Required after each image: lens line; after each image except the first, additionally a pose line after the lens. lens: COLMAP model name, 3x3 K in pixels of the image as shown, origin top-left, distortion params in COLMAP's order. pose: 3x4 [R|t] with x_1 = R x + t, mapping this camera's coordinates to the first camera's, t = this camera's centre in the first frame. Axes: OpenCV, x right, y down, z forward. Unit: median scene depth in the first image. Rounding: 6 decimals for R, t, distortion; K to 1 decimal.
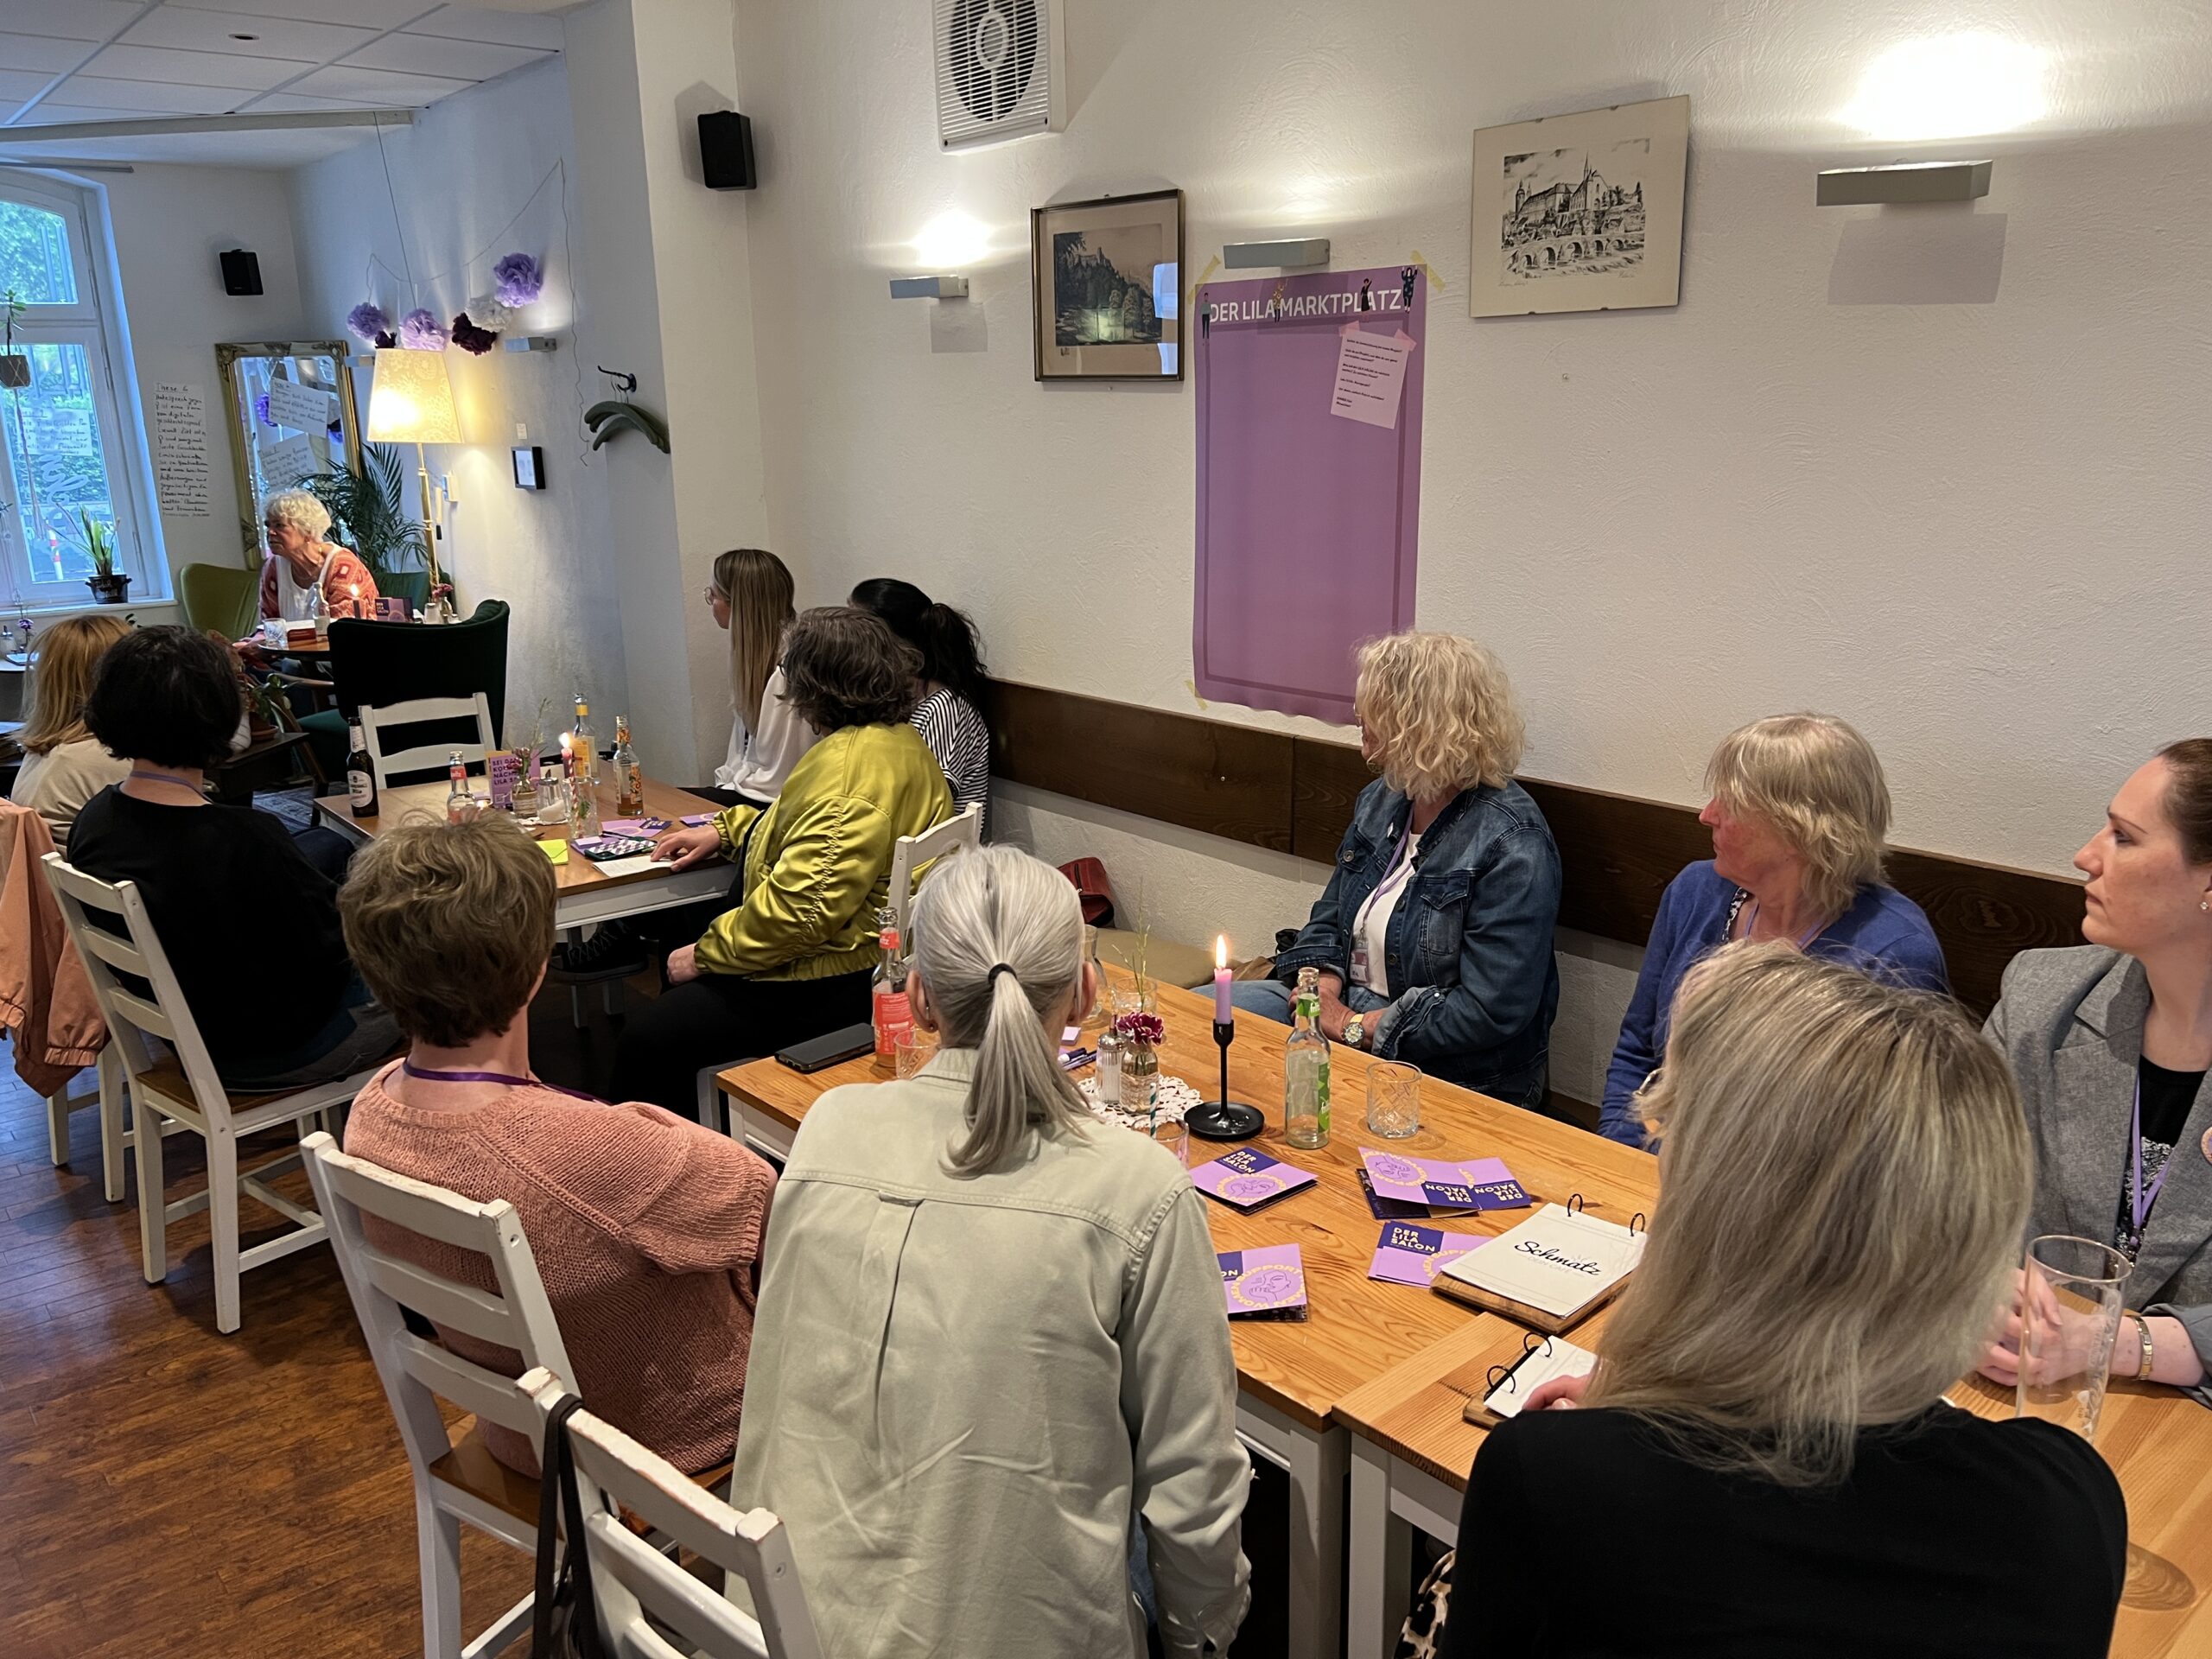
lens RADIAL K [[1669.2, 0, 1117.5], [0, 1669.2, 822.9], [0, 0, 1]] dist [0.025181, -0.018850]
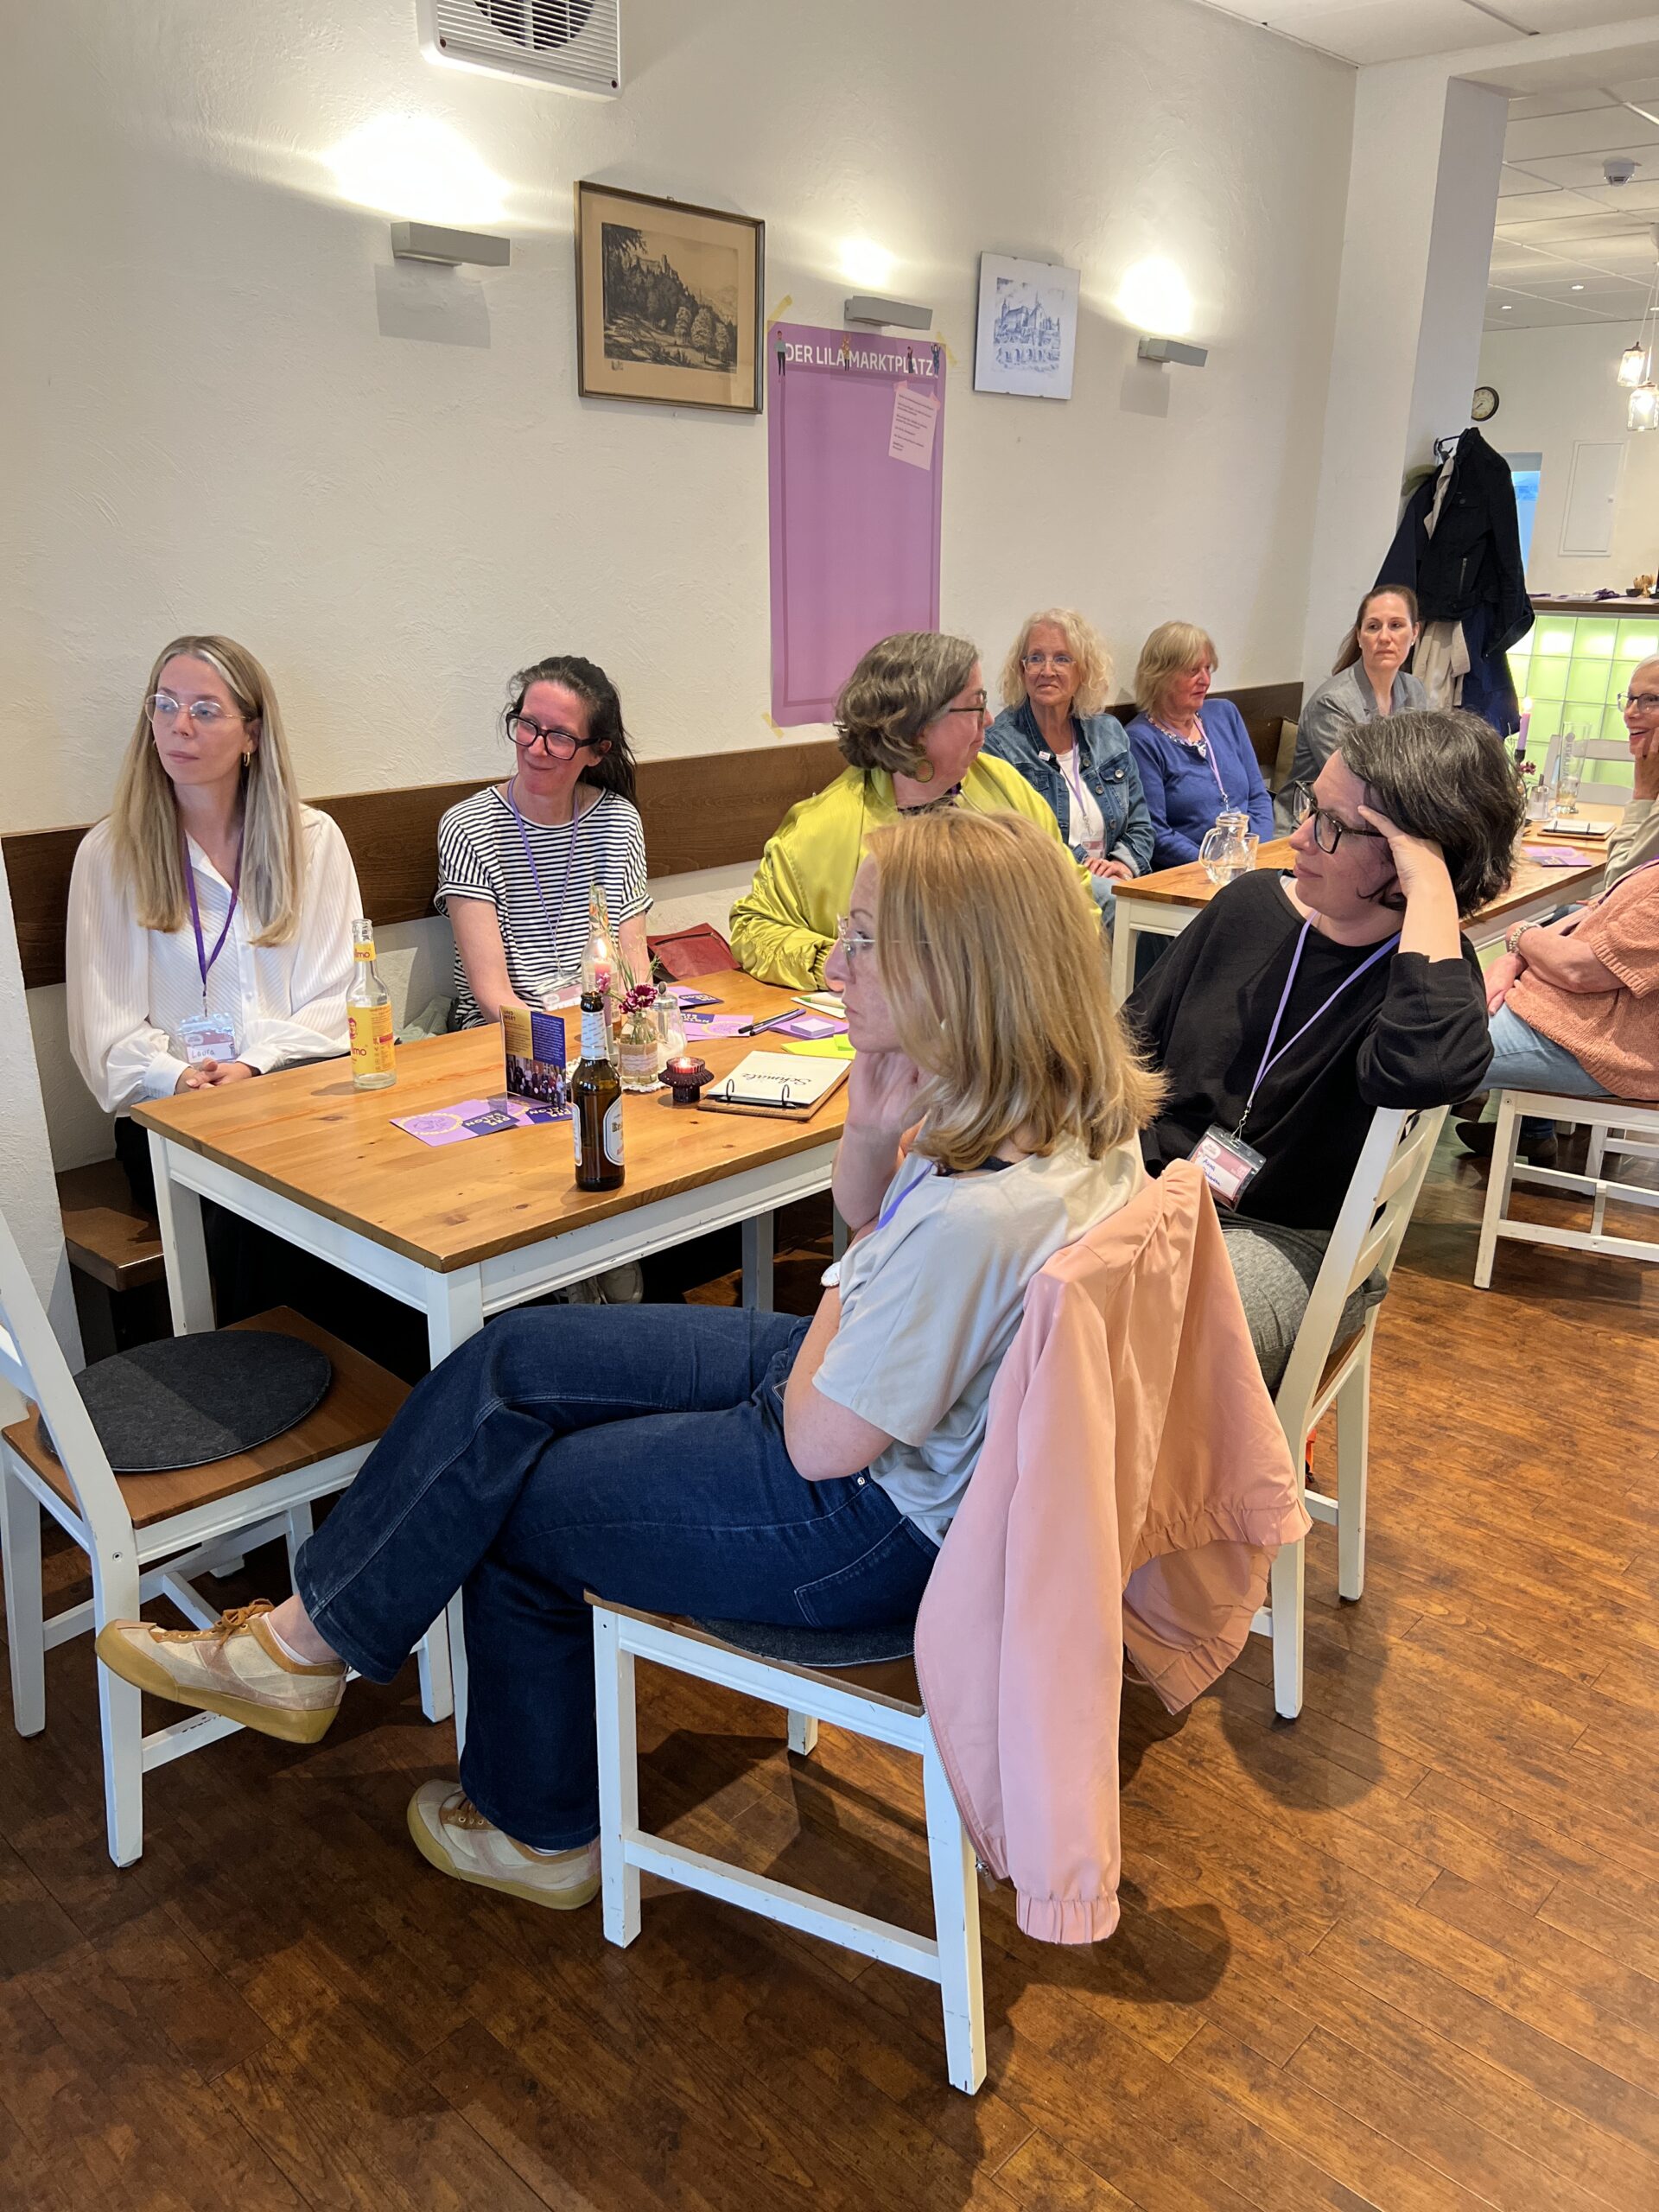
lens RADIAL K [[1669.2, 0, 830.0], [0, 1669.2, 1103.7], [0, 0, 1]] dist [0.025181, -0.018850]
pose [[-0.110116, -0.298537, 0.948024, -1.146766], [0.247300, 0.915599, 0.317051, -0.204224], [-0.962662, 0.269358, -0.026994, 1.171484]]
